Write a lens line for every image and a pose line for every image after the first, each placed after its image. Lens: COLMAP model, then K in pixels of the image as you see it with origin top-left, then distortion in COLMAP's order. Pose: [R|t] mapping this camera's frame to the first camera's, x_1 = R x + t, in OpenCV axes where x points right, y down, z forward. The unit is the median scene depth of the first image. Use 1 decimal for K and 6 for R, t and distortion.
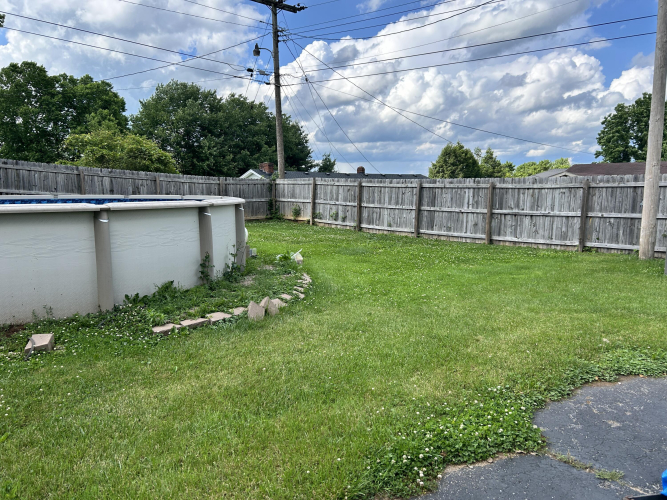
lens RADIAL K [[500.8, 0, 333.3], [0, 500.8, 255.9], [0, 0, 1]] dist [0.055632, -0.061884]
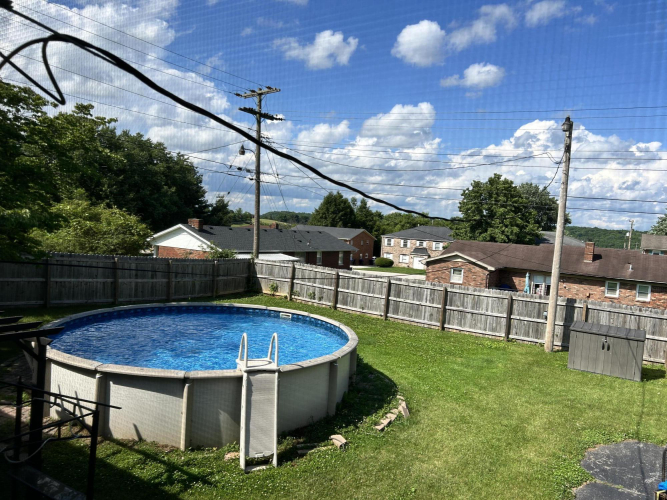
lens RADIAL K [[500.8, 0, 334.9], [0, 500.8, 252.3], [0, 0, 1]] dist [0.055632, -0.061884]
pose [[0.960775, 0.050799, 0.272638, -0.336004], [-0.032802, 0.996996, -0.070171, -0.118355], [-0.275383, 0.058475, 0.959554, -0.255096]]
